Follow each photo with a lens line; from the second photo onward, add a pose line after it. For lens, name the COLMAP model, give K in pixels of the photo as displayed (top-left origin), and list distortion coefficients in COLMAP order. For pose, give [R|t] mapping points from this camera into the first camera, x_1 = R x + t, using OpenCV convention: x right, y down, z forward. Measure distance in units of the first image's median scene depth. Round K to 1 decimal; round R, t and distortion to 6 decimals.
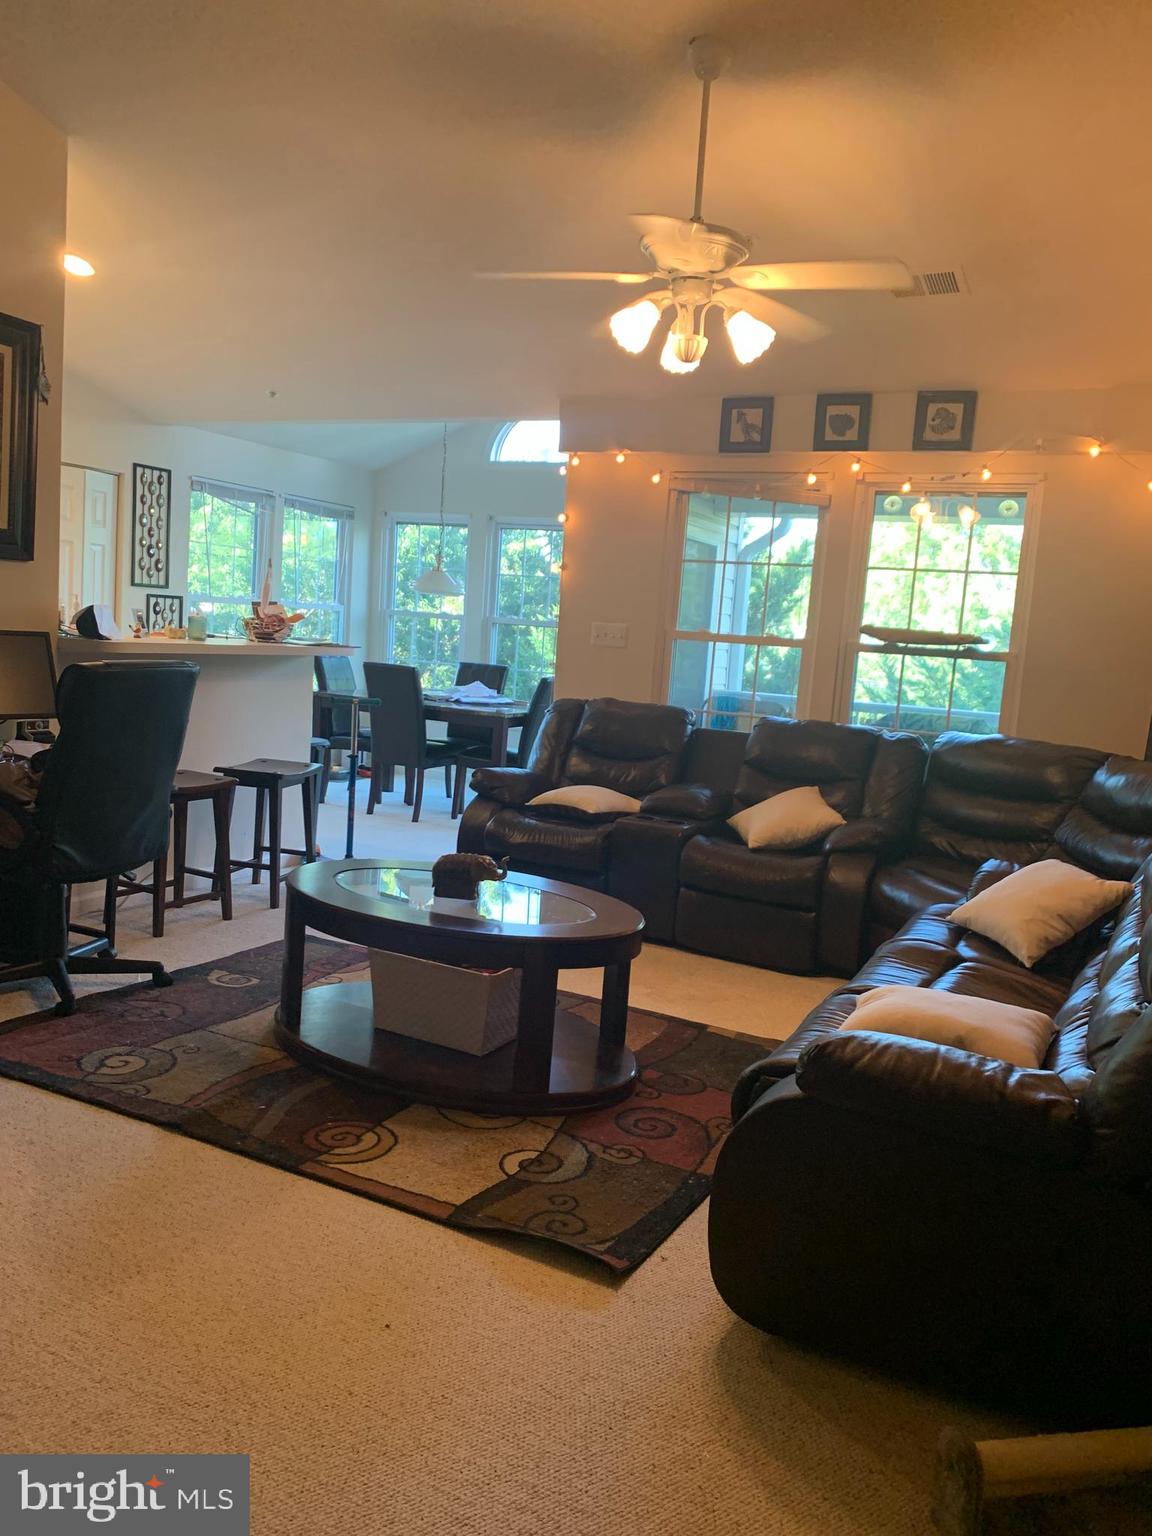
lens RADIAL K [[1158.6, 0, 574.7], [0, 1158.6, 770.8], [0, 0, 1]] dist [0.050690, -0.087531]
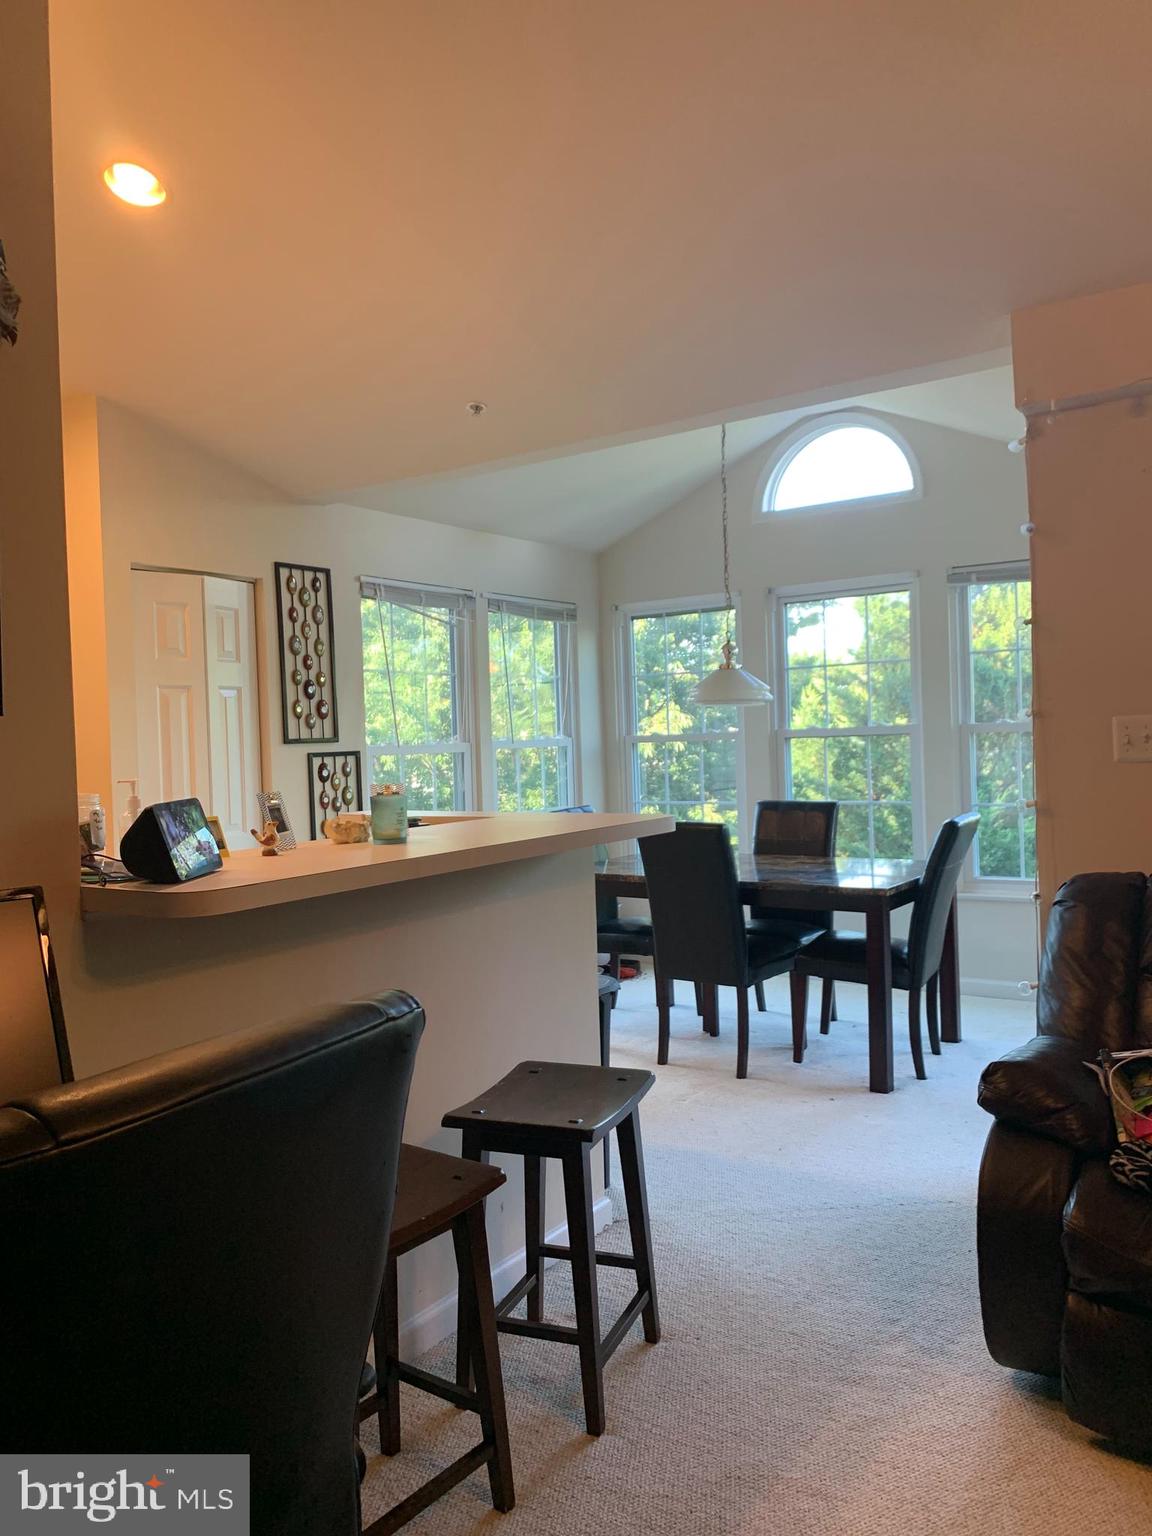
lens RADIAL K [[1158.6, 0, 570.3], [0, 1158.6, 762.7], [0, 0, 1]] dist [0.050690, -0.087531]
pose [[0.983726, -0.104939, -0.145845, -0.124329], [0.088861, 0.989647, -0.112707, -0.059047], [0.156162, 0.097913, 0.982866, 0.375257]]
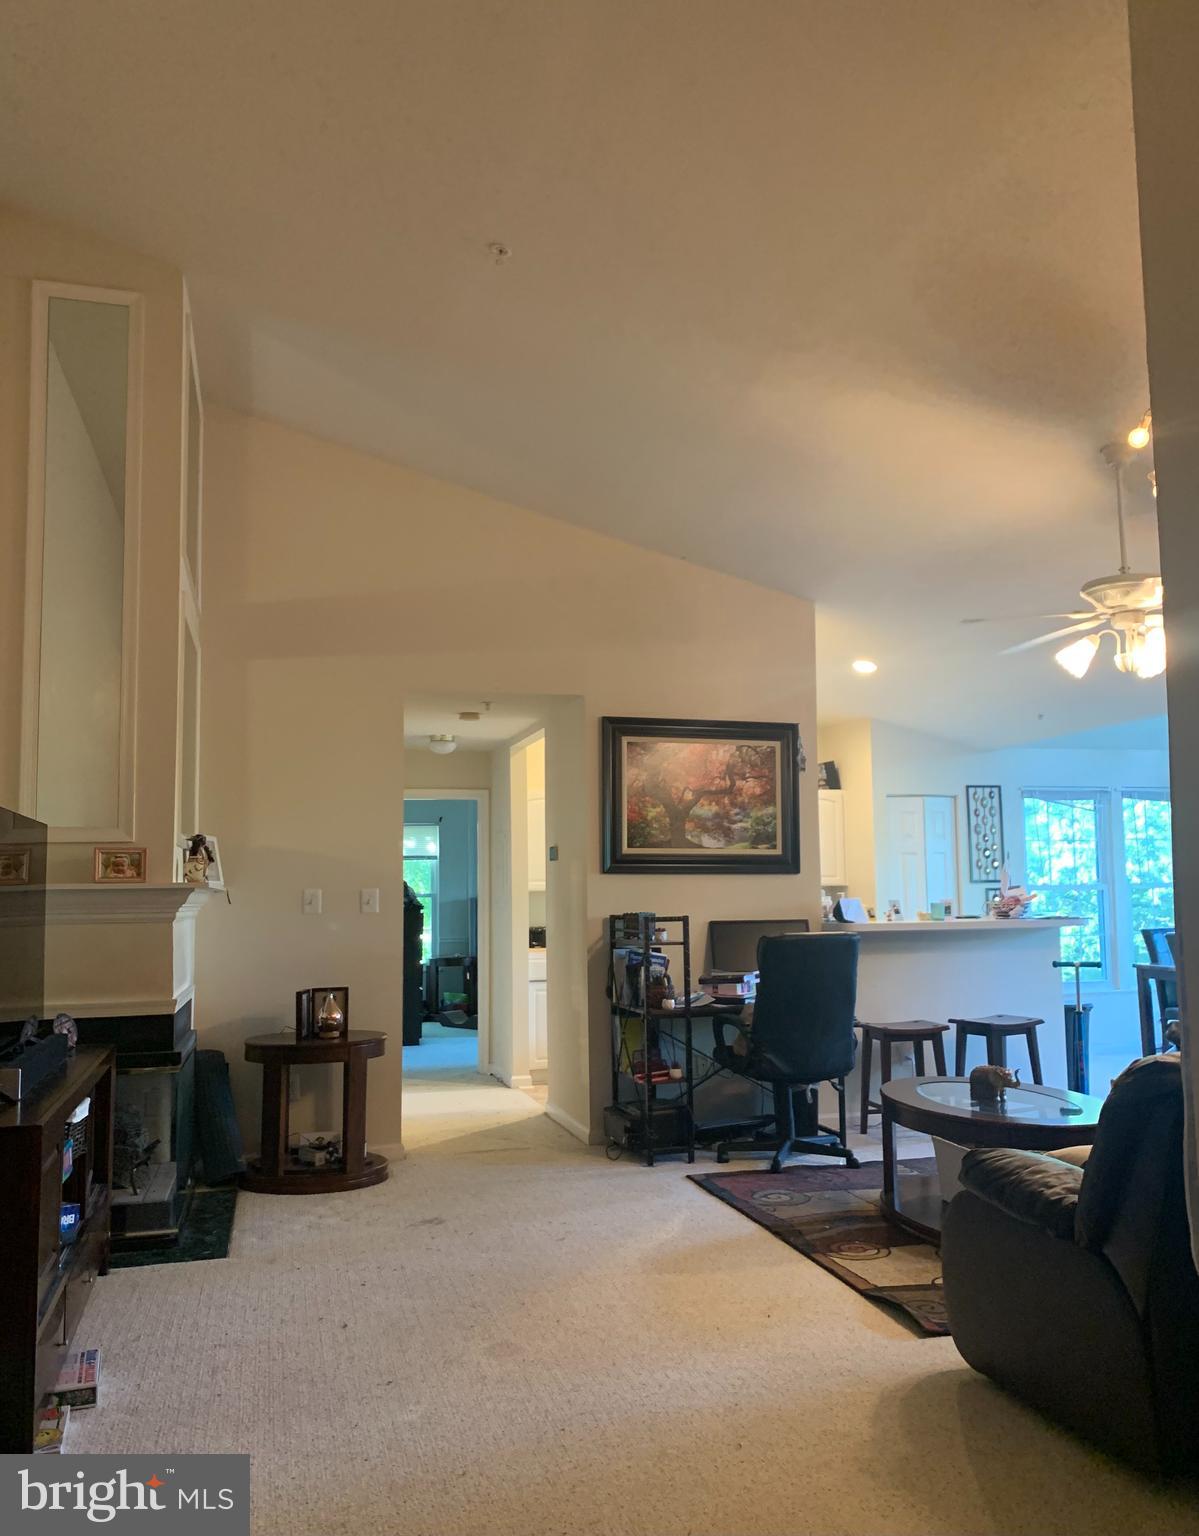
lens RADIAL K [[1204.0, 0, 597.6], [0, 1204.0, 773.3], [0, 0, 1]] dist [0.004912, -0.004338]
pose [[0.656232, -0.158426, -0.737740, 0.314234], [-0.030741, 0.971285, -0.235923, 0.040543], [0.753933, 0.177500, 0.632518, -0.119525]]
